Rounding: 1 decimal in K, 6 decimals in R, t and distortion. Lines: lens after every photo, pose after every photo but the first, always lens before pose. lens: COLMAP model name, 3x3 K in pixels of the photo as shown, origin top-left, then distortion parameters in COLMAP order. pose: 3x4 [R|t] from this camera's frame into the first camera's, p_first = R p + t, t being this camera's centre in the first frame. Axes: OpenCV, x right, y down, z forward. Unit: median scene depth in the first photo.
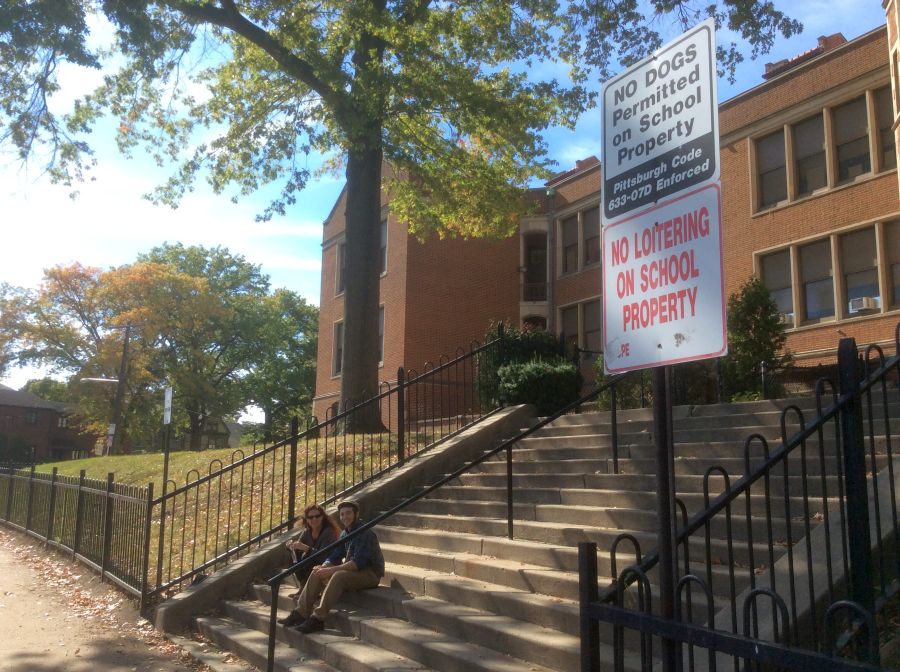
lens RADIAL K [[799.5, 0, 450.0], [0, 799.5, 336.0], [0, 0, 1]] dist [0.096063, -0.191760]
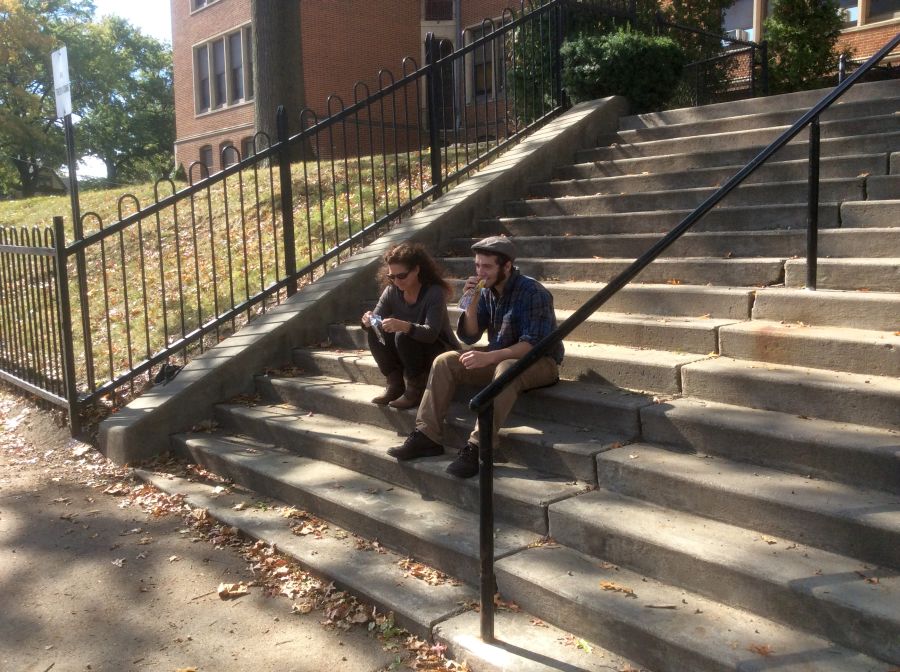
lens RADIAL K [[799.5, 0, 450.0], [0, 799.5, 336.0], [0, 0, 1]] dist [0.096063, -0.191760]
pose [[0.983600, -0.051411, 0.172883, -0.169911], [-0.002271, 0.954909, 0.296890, 0.077371], [-0.180351, -0.292414, 0.939131, 0.333370]]
